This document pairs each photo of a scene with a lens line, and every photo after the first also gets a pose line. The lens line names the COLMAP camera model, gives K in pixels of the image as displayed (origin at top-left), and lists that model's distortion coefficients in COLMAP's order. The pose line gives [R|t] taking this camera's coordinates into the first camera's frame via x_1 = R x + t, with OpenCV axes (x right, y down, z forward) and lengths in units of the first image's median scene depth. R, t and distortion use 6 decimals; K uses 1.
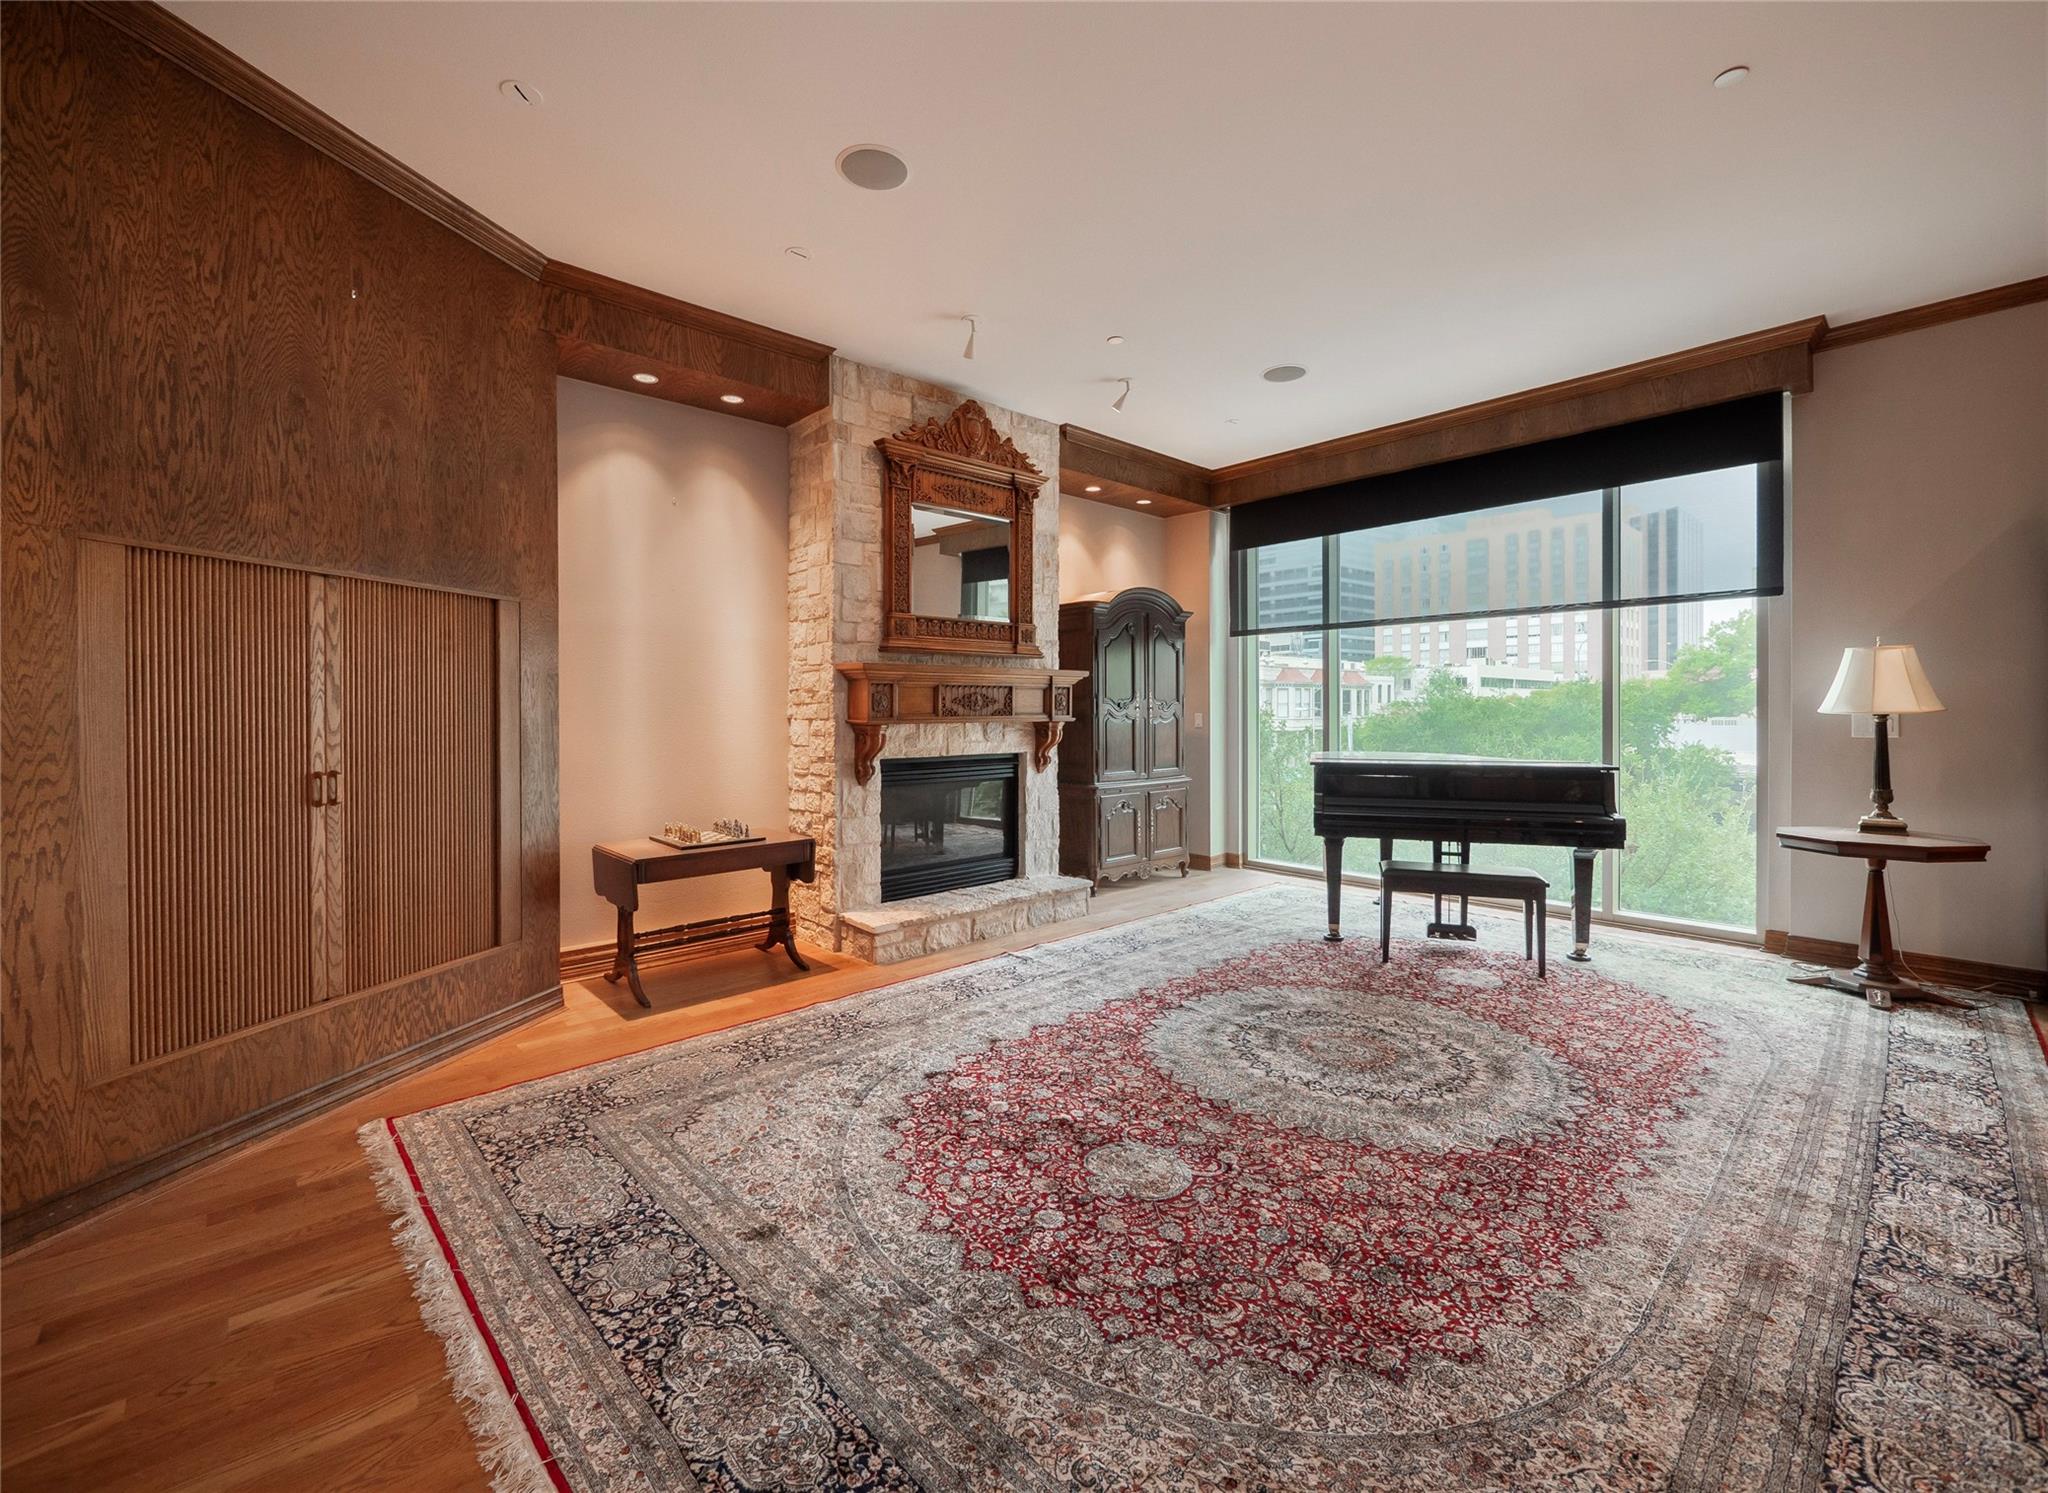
lens RADIAL K [[851.5, 0, 990.5], [0, 851.5, 718.7], [0, 0, 1]] dist [-0.003201, -0.000489]
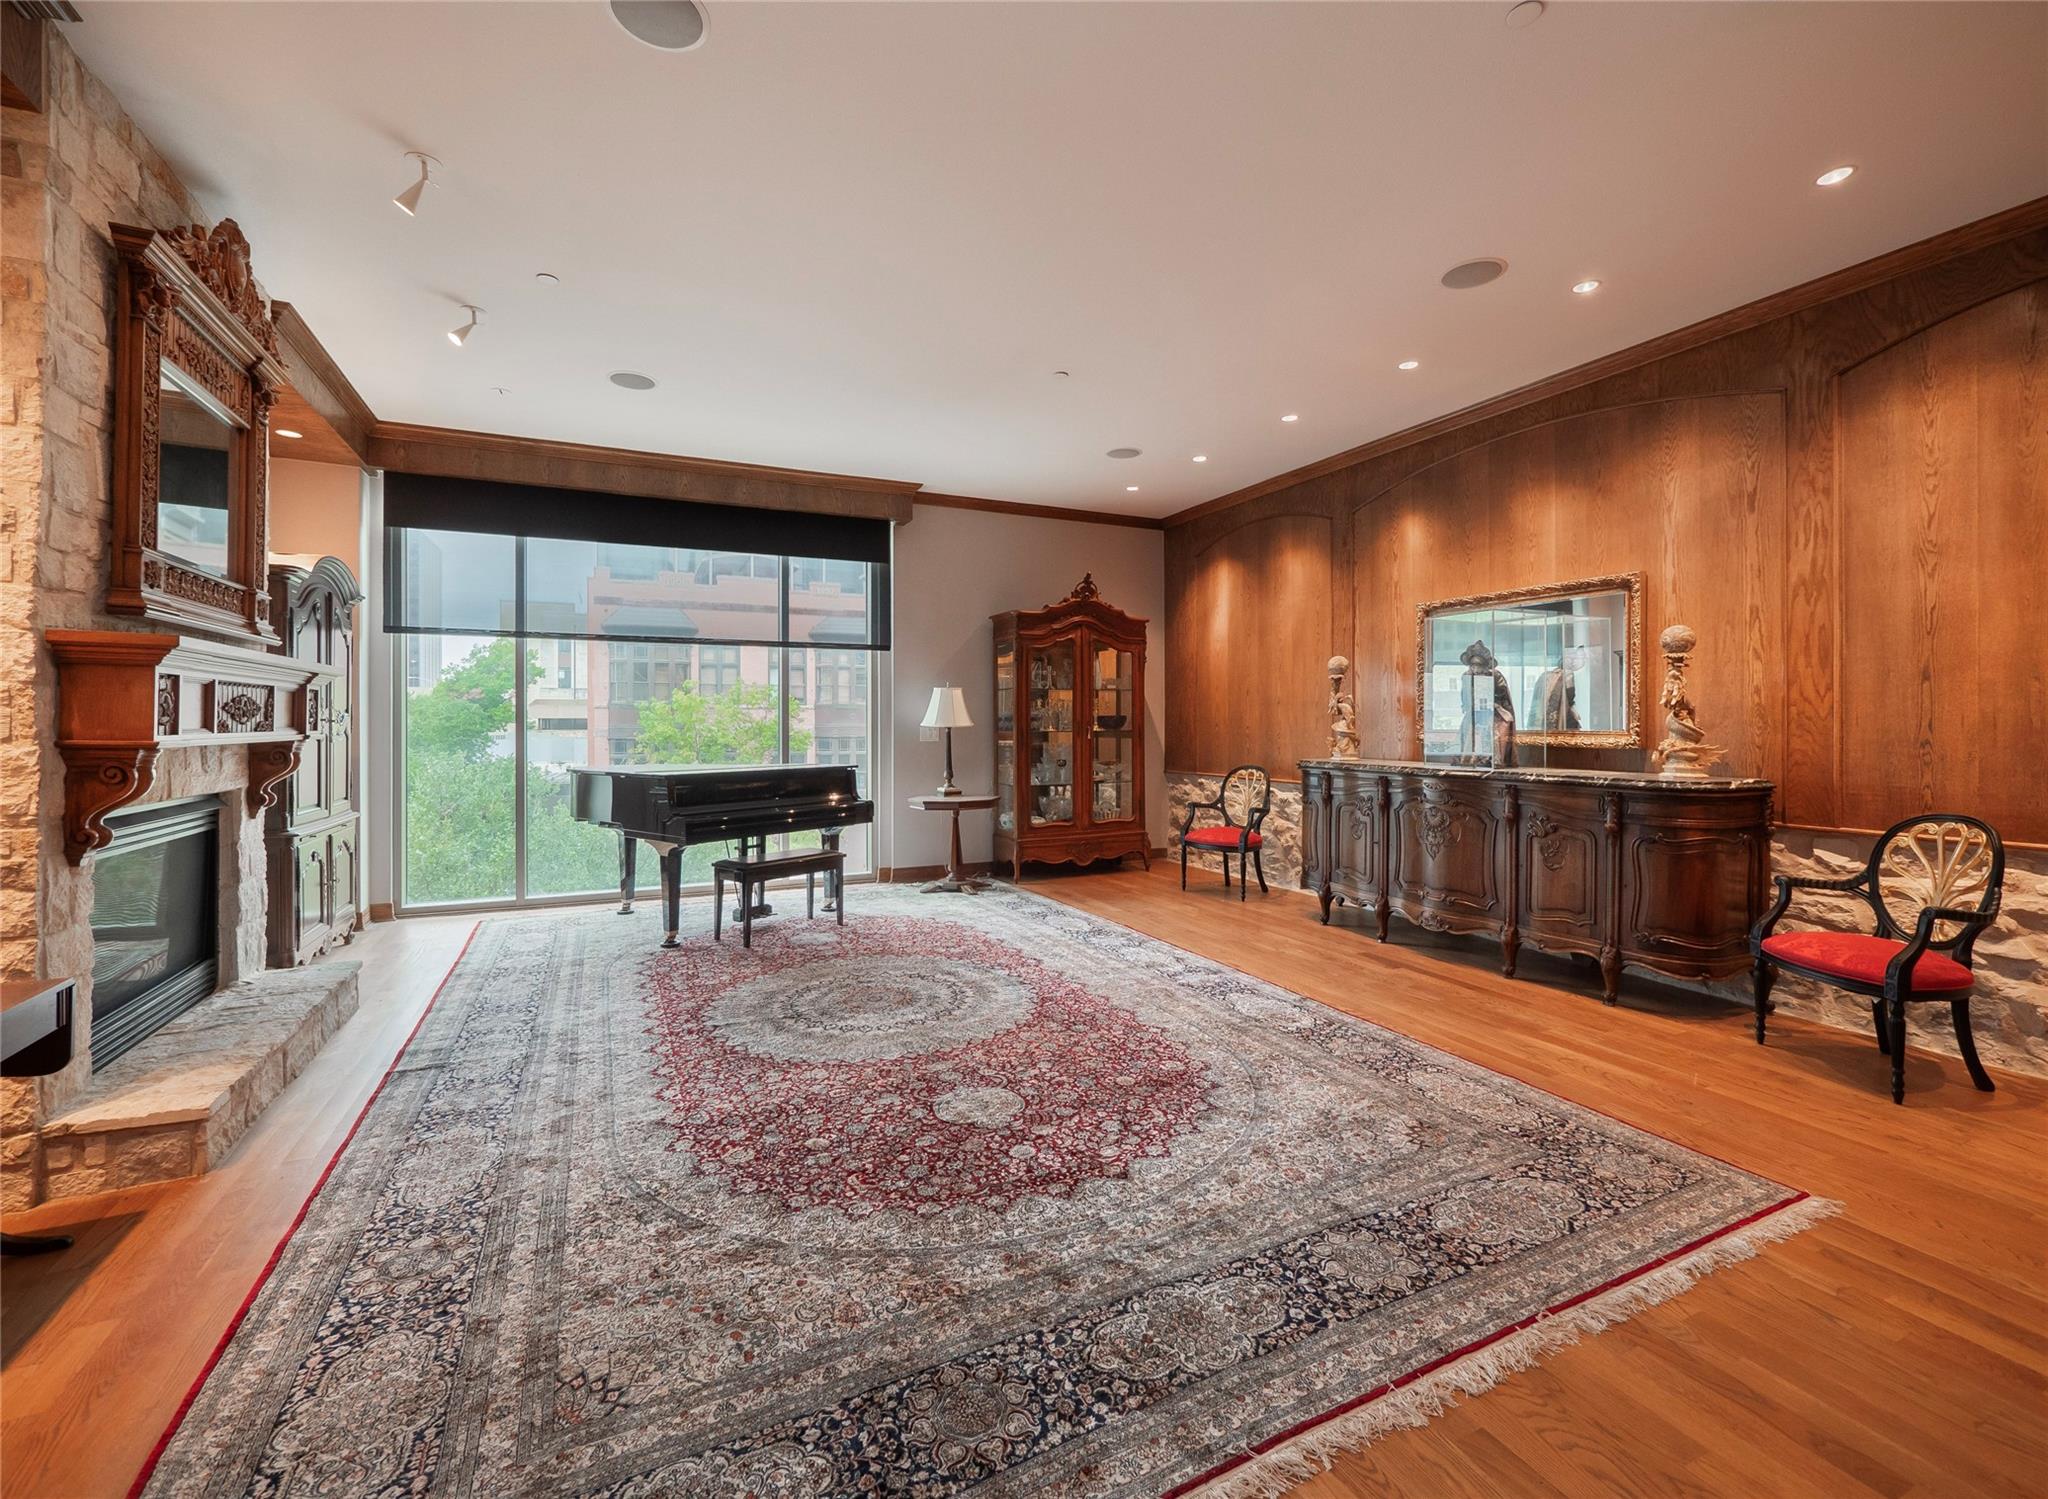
lens RADIAL K [[863.3, 0, 1025.2], [0, 863.3, 727.7], [0, 0, 1]] dist [-0.006239, -0.000041]
pose [[0.283973, -0.001547, 0.958831, -0.584196], [0.009540, 0.999954, -0.001212, -0.000373], [-0.958785, 0.009491, 0.283975, 0.351955]]
